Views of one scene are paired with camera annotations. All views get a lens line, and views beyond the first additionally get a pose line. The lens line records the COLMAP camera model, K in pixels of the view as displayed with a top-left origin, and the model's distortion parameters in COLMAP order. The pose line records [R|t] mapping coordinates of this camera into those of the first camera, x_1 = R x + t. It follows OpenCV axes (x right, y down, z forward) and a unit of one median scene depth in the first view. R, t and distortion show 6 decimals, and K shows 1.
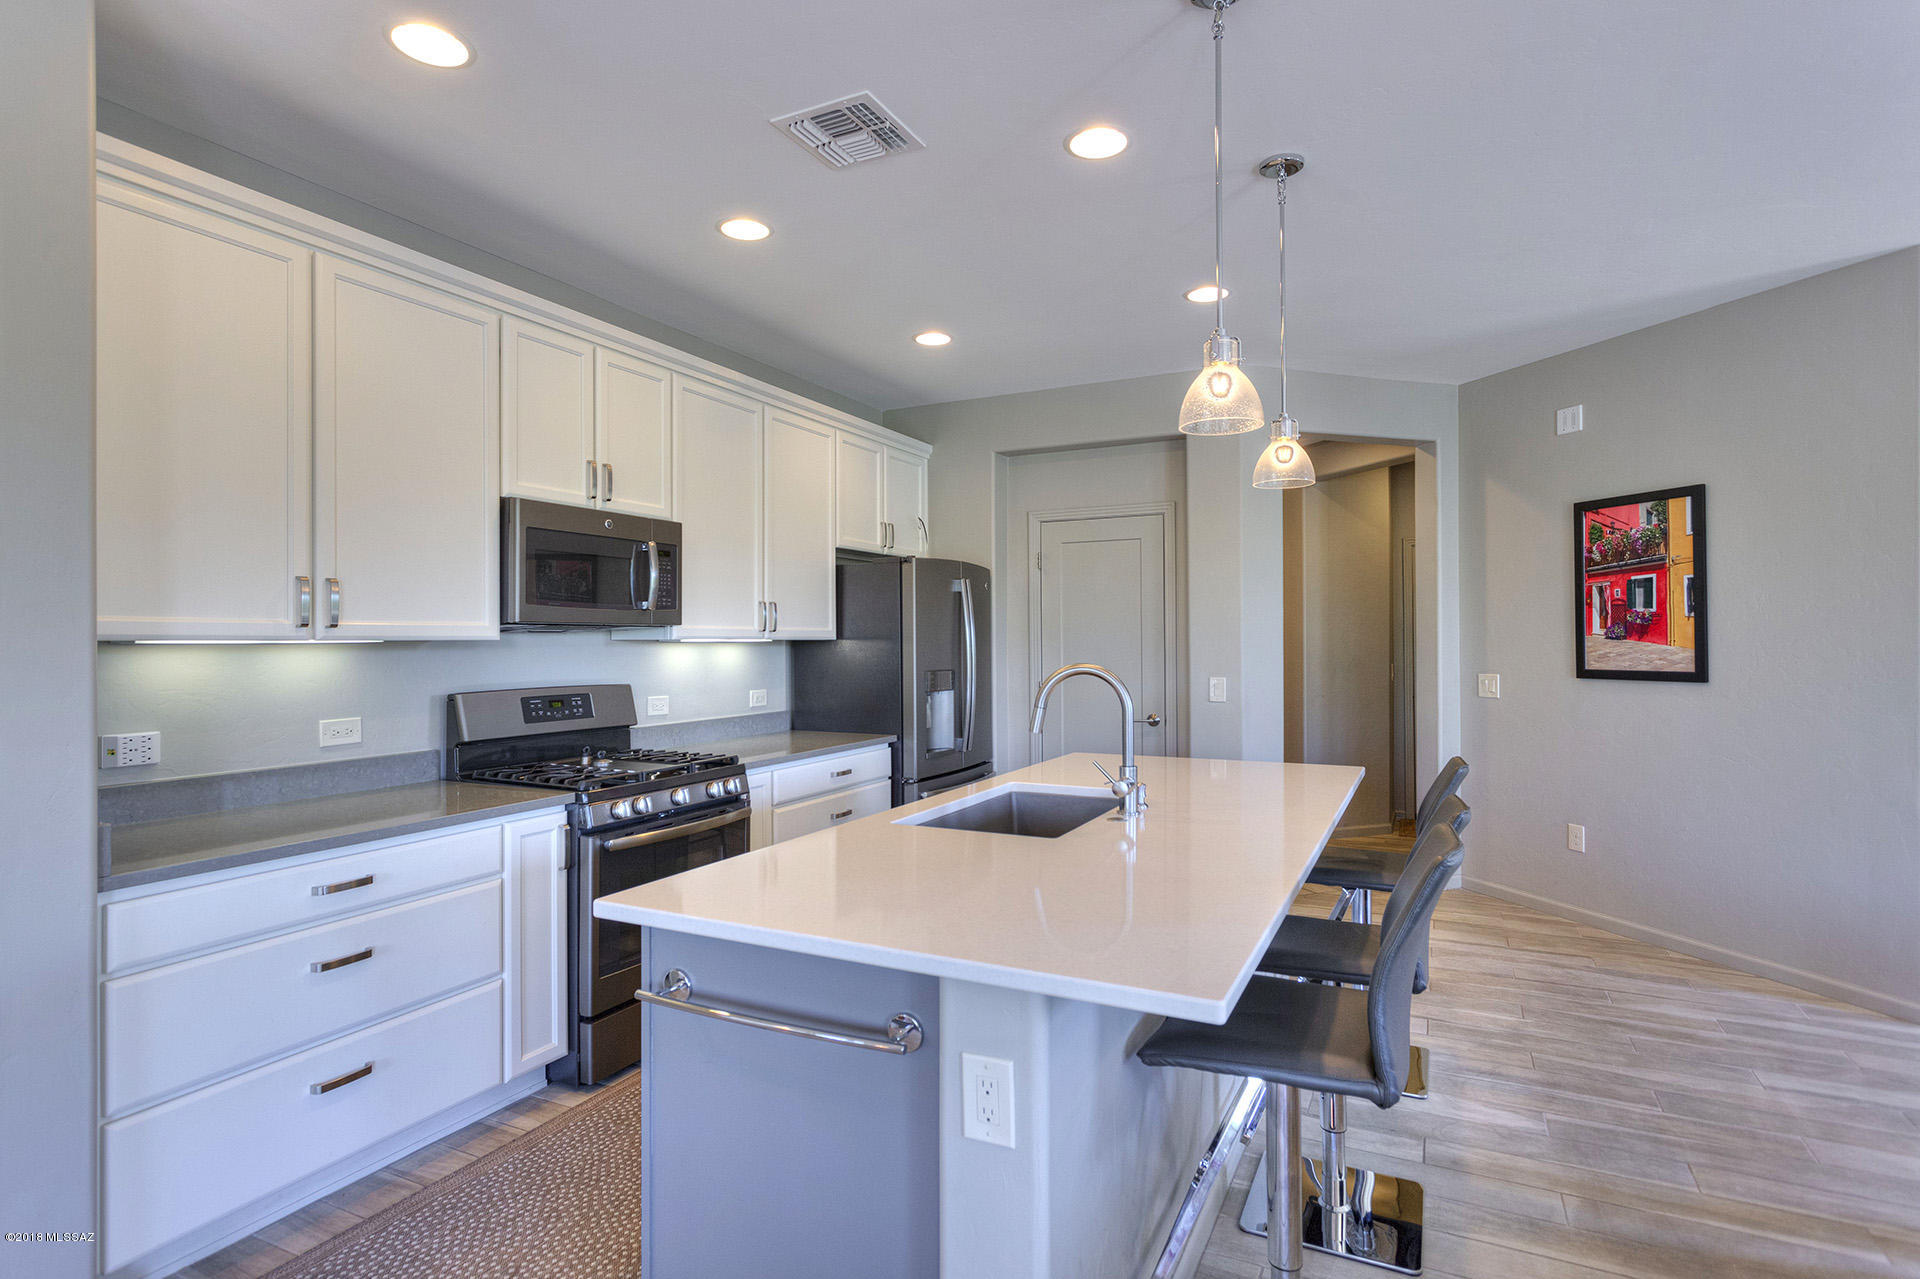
lens RADIAL K [[970.5, 0, 973.8], [0, 970.5, 637.7], [0, 0, 1]] dist [0.017166, 0.000365]
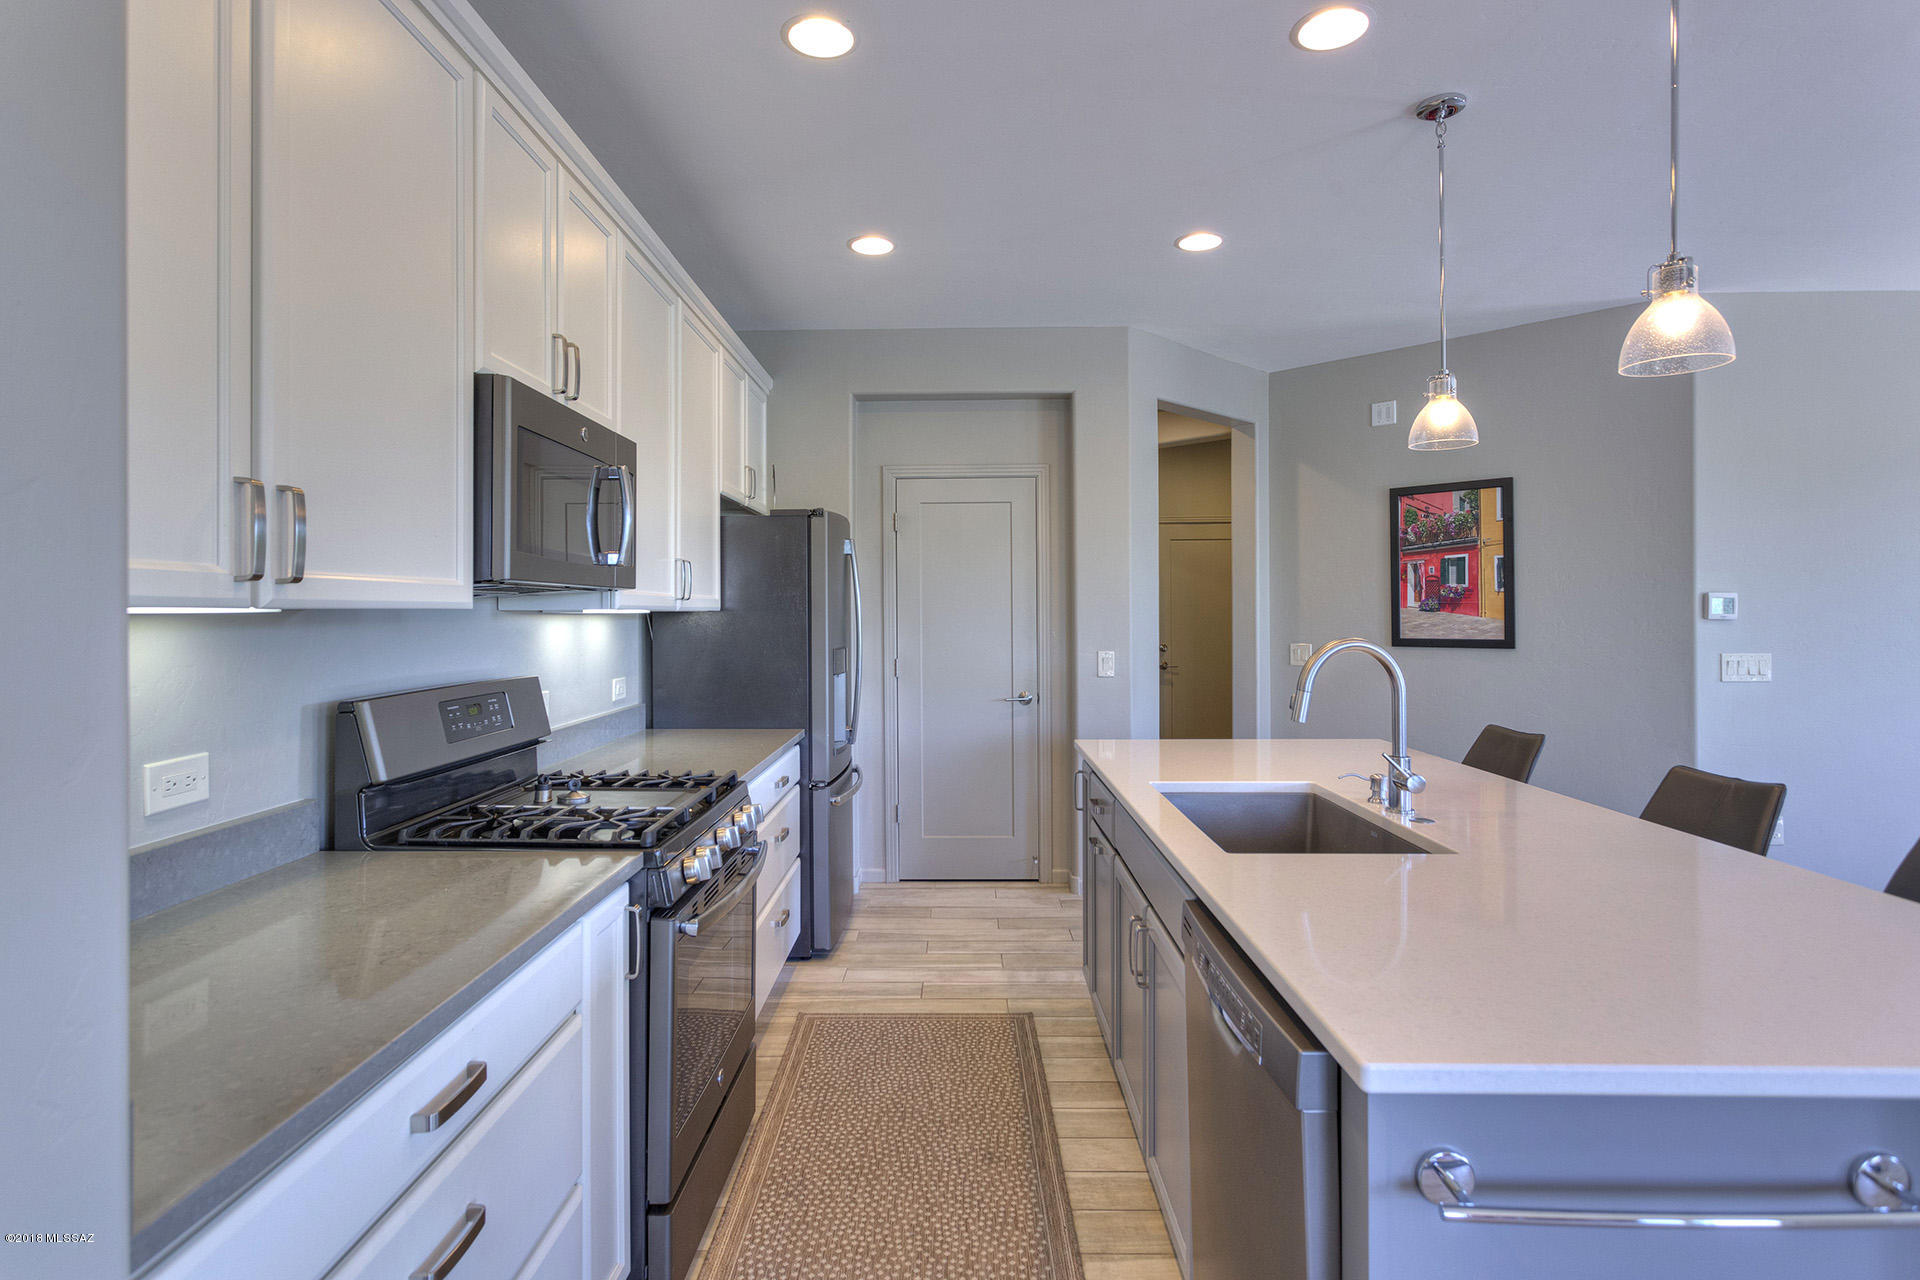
lens RADIAL K [[970.5, 0, 938.9], [0, 970.5, 604.9], [0, 0, 1]] dist [0.017166, 0.000365]
pose [[0.904150, 0.003444, 0.427201, -0.349557], [-0.000327, 0.999973, -0.007369, 0.002895], [-0.427215, 0.006523, 0.904127, 0.238604]]
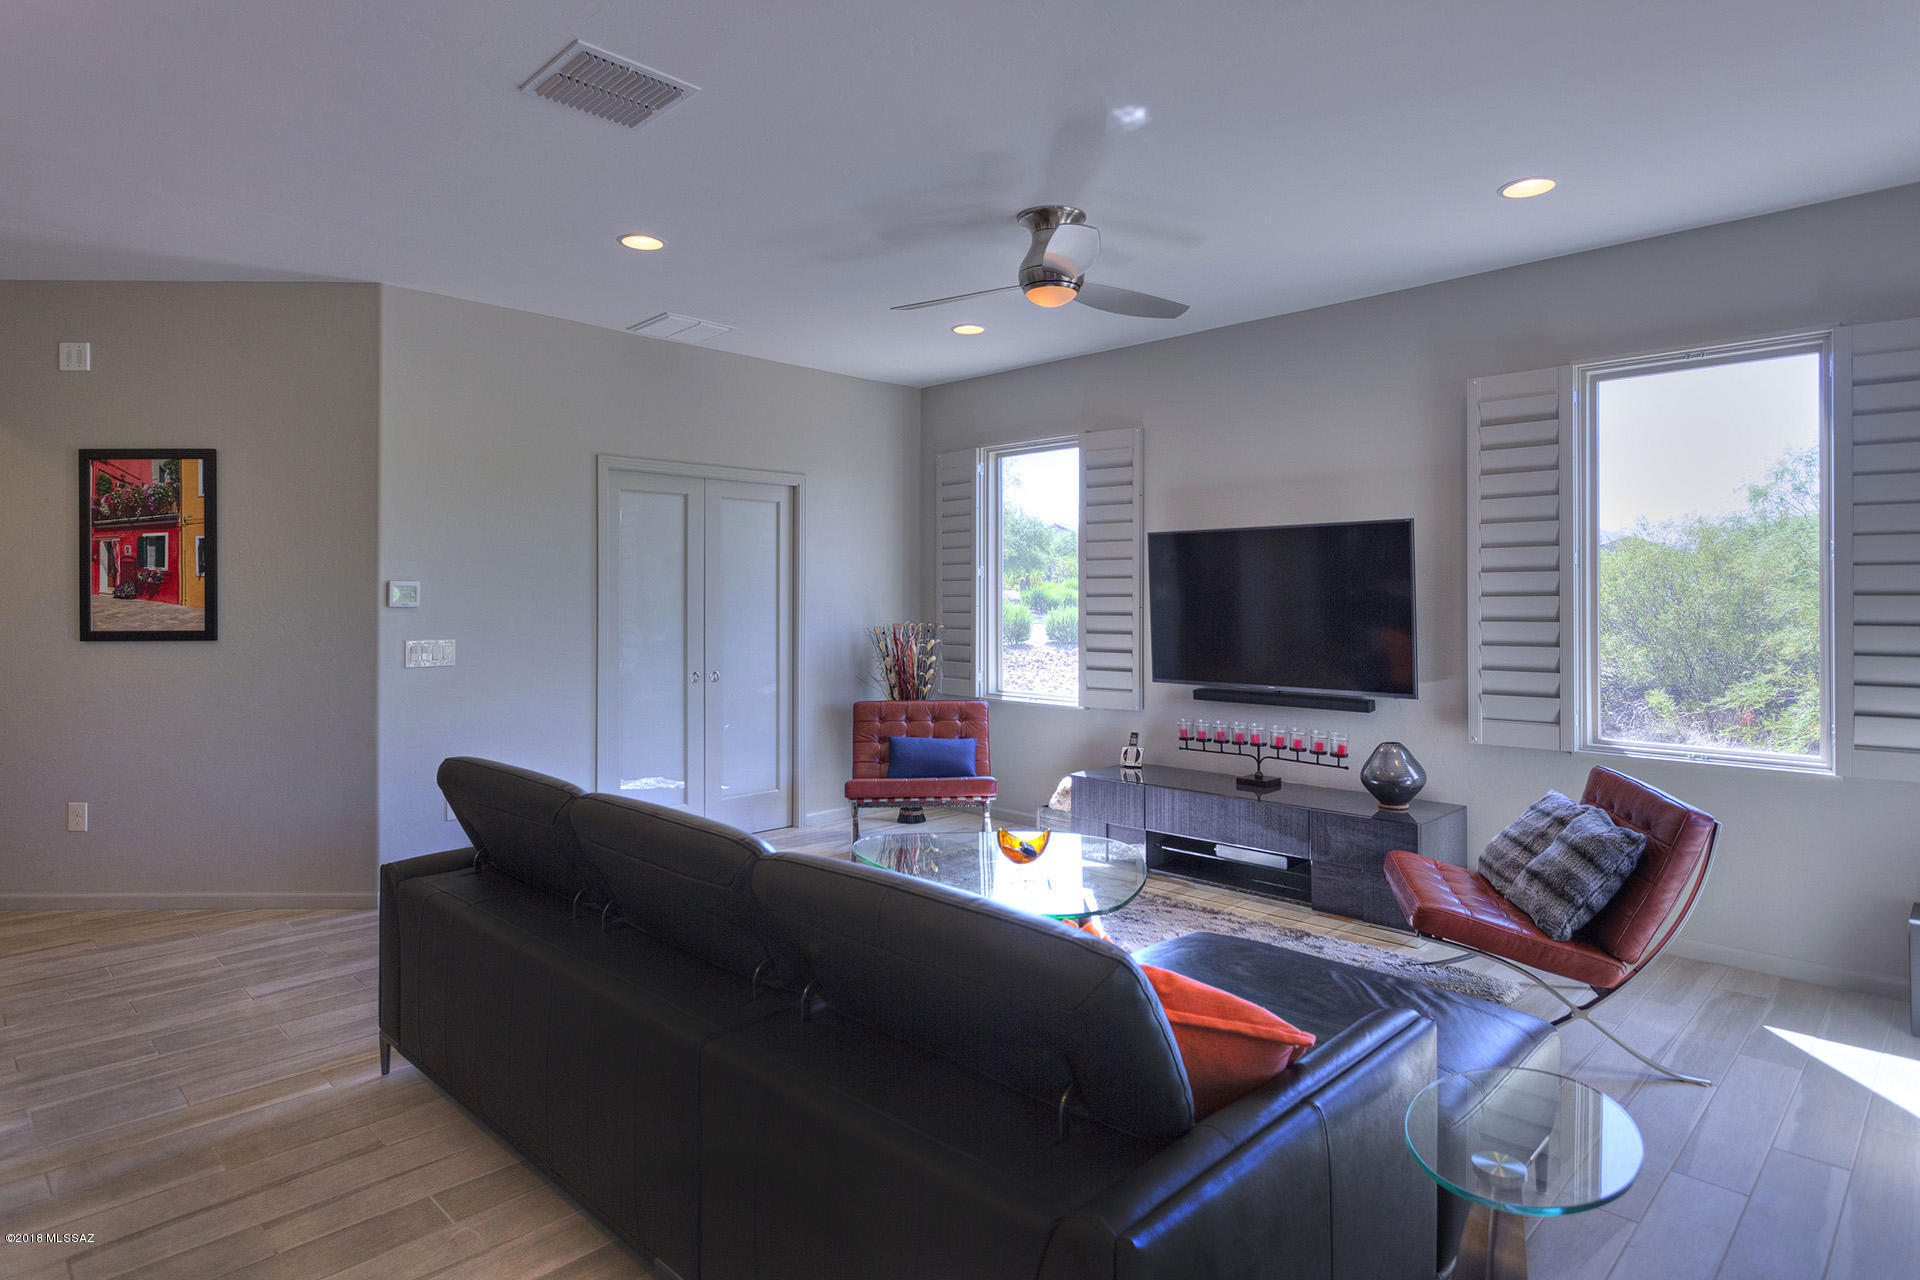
lens RADIAL K [[1065.0, 0, 983.0], [0, 1065.0, 588.4], [0, 0, 1]] dist [-0.012967, 0.002129]
pose [[0.312705, 0.011634, 0.949779, -0.060395], [-0.002750, 0.999932, -0.011343, 0.001154], [-0.949846, 0.000935, 0.312715, -0.117360]]
